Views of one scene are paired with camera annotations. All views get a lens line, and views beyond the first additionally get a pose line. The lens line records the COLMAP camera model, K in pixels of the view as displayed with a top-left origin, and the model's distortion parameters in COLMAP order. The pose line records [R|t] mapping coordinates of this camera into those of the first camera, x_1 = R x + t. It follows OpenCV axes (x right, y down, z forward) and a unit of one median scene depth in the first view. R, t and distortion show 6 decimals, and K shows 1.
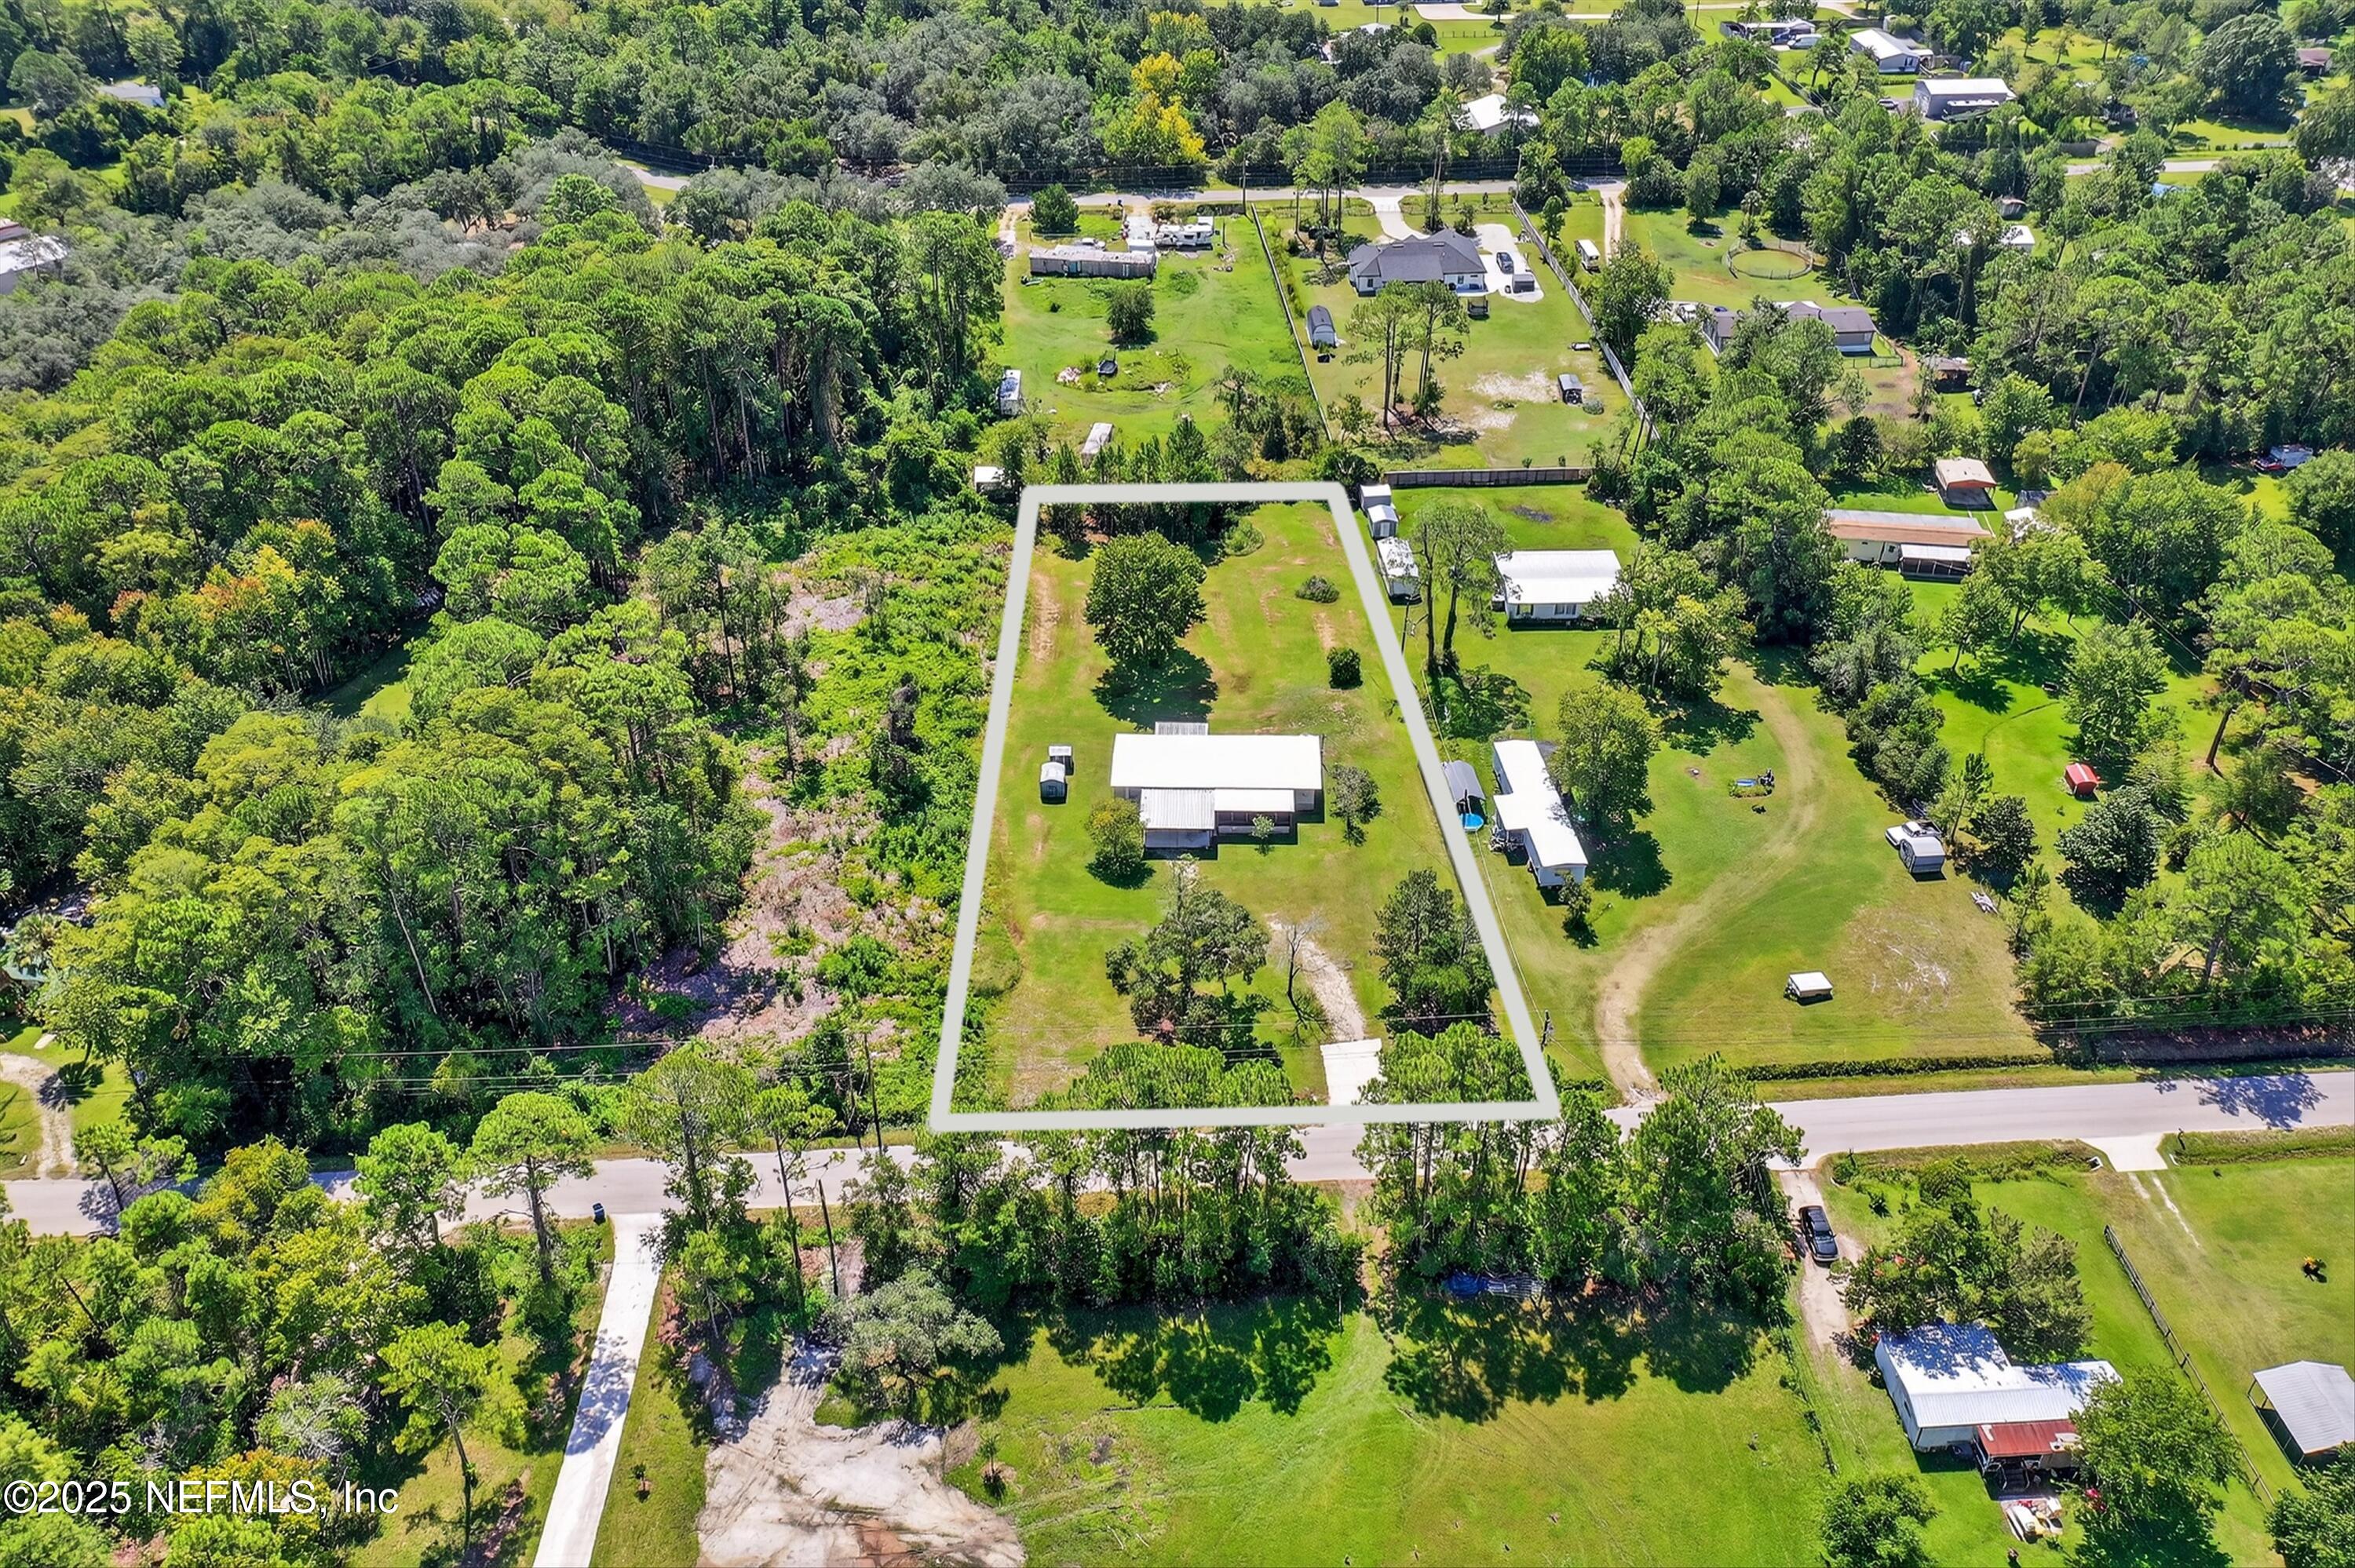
lens RADIAL K [[1850.6, 0, 1177.5], [0, 1850.6, 784.0], [0, 0, 1]] dist [0.005053, 0.004687]
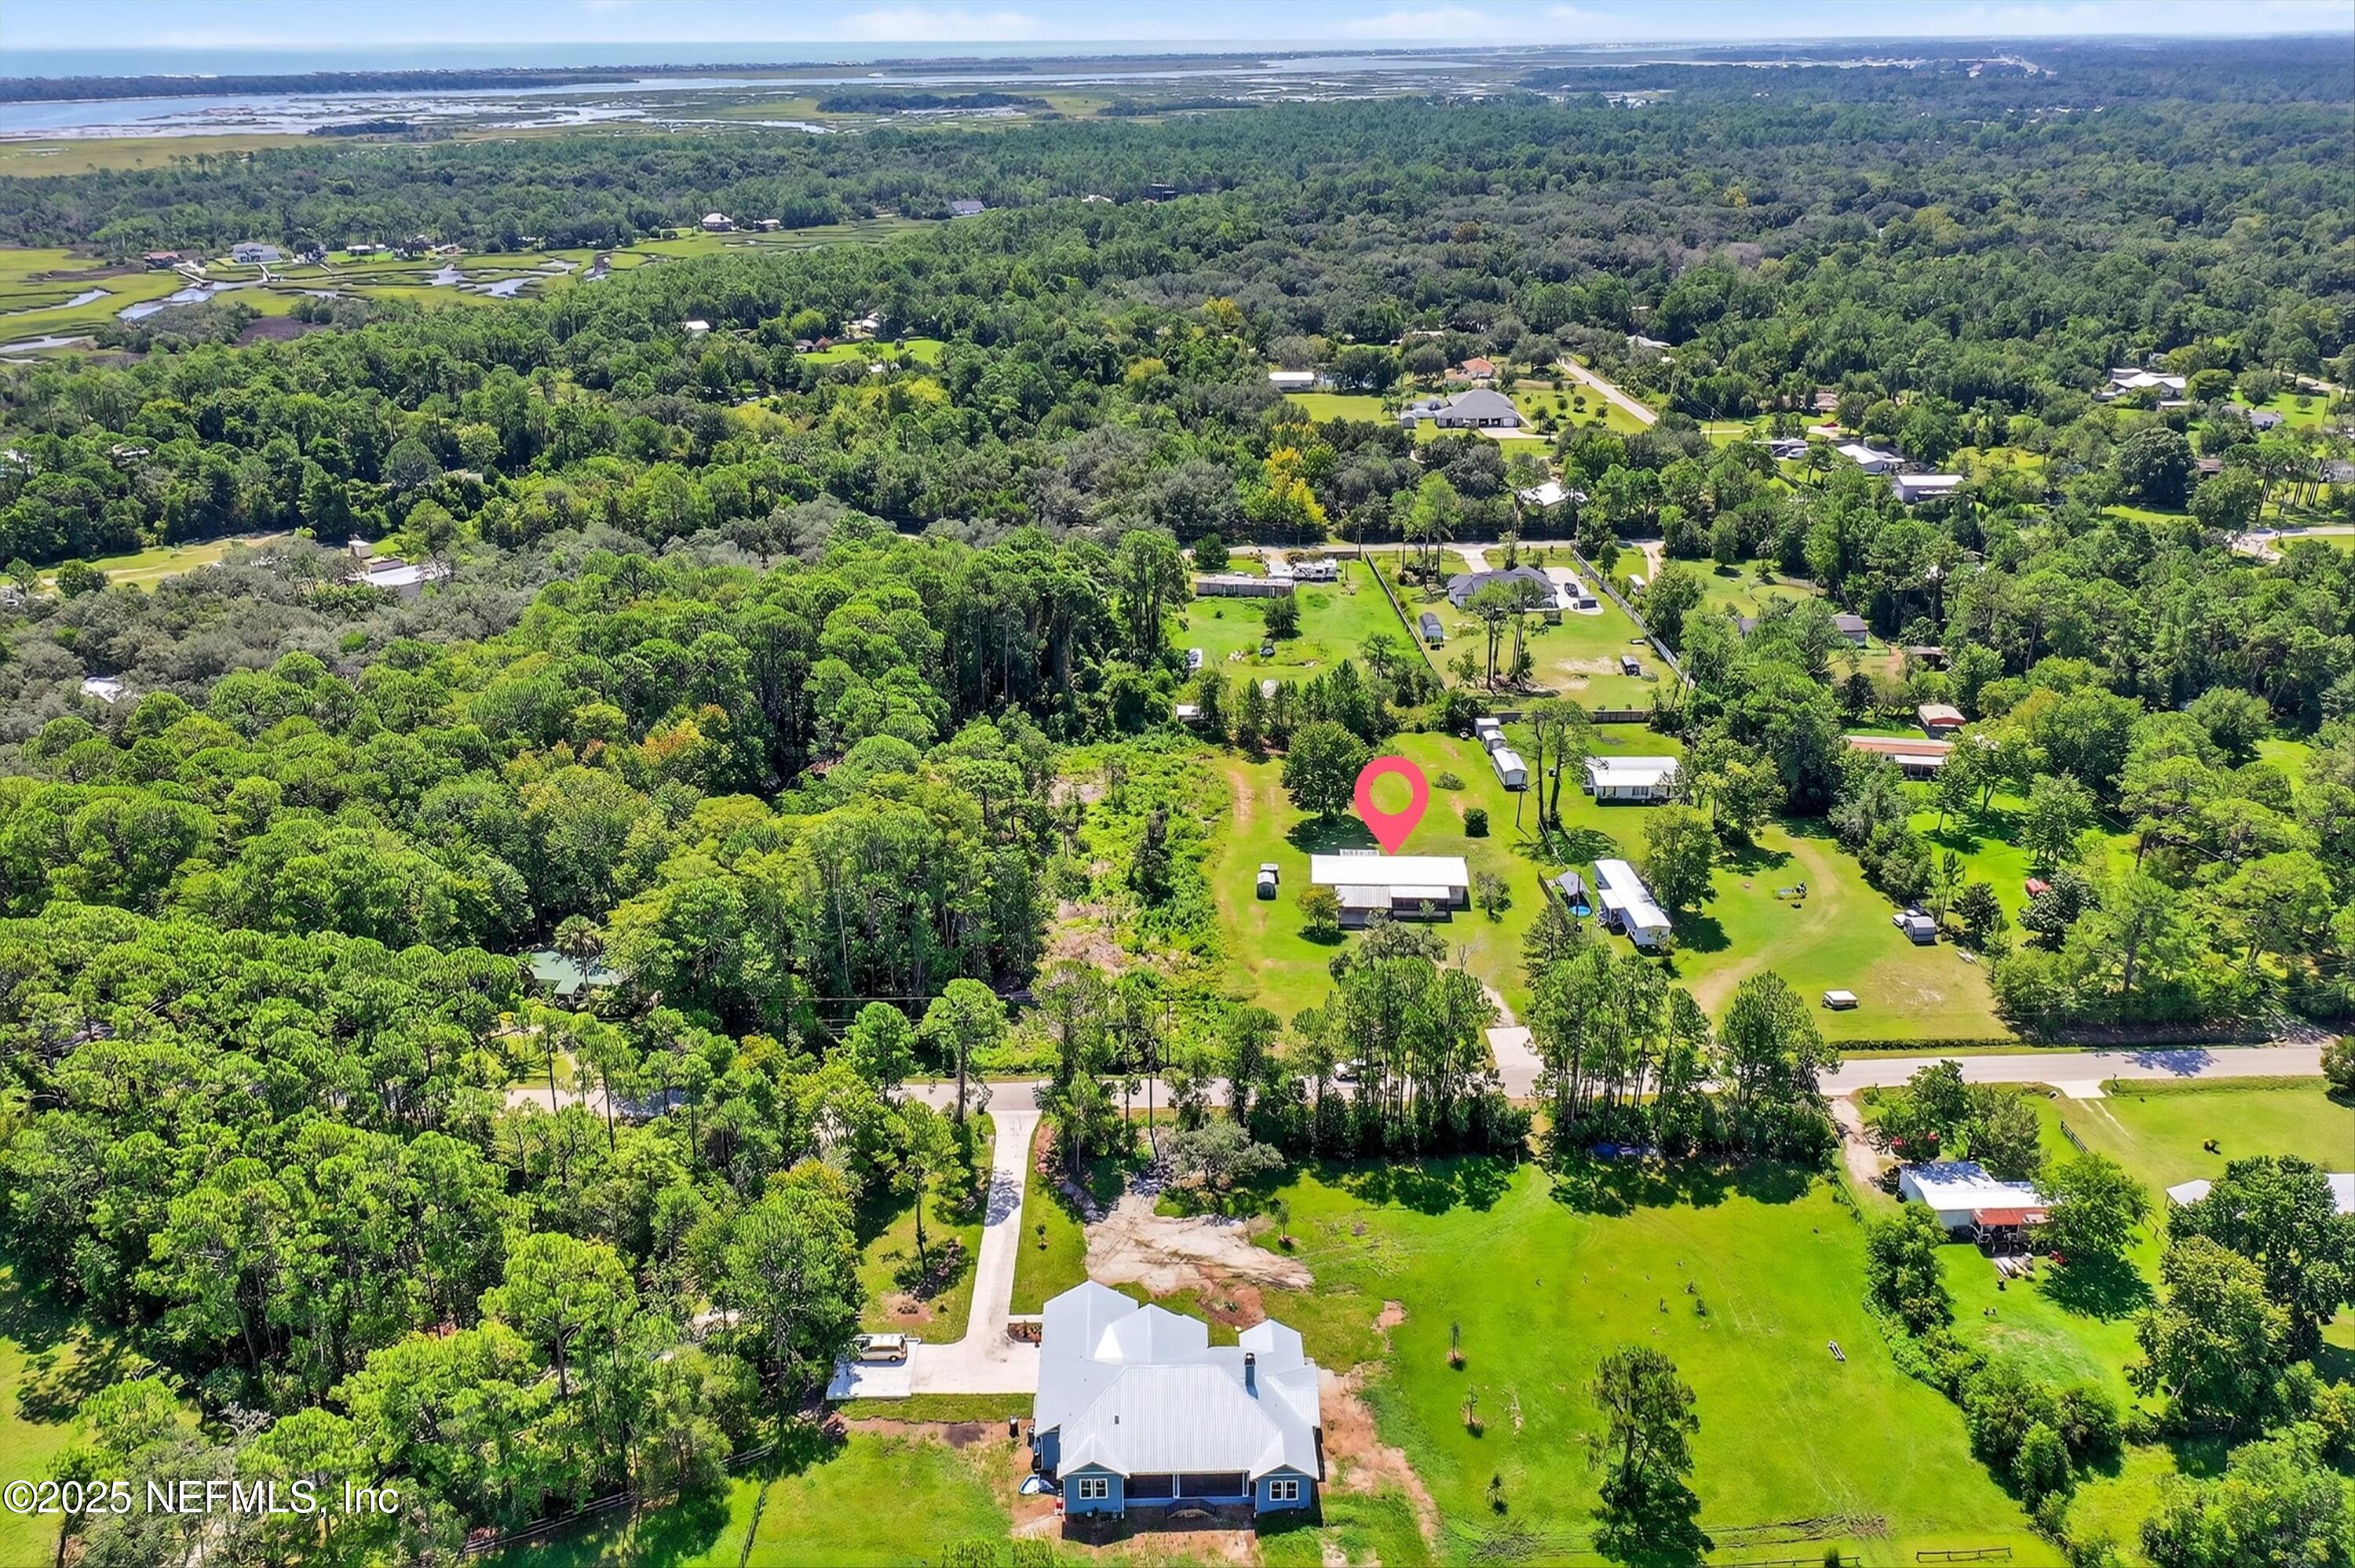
lens RADIAL K [[1850.6, 0, 1177.5], [0, 1850.6, 784.0], [0, 0, 1]] dist [0.005053, 0.004687]
pose [[0.999740, 0.012070, -0.019350, -0.090220], [-0.016405, 0.970013, -0.242499, 0.216086], [0.015842, 0.242753, 0.969959, -0.272712]]
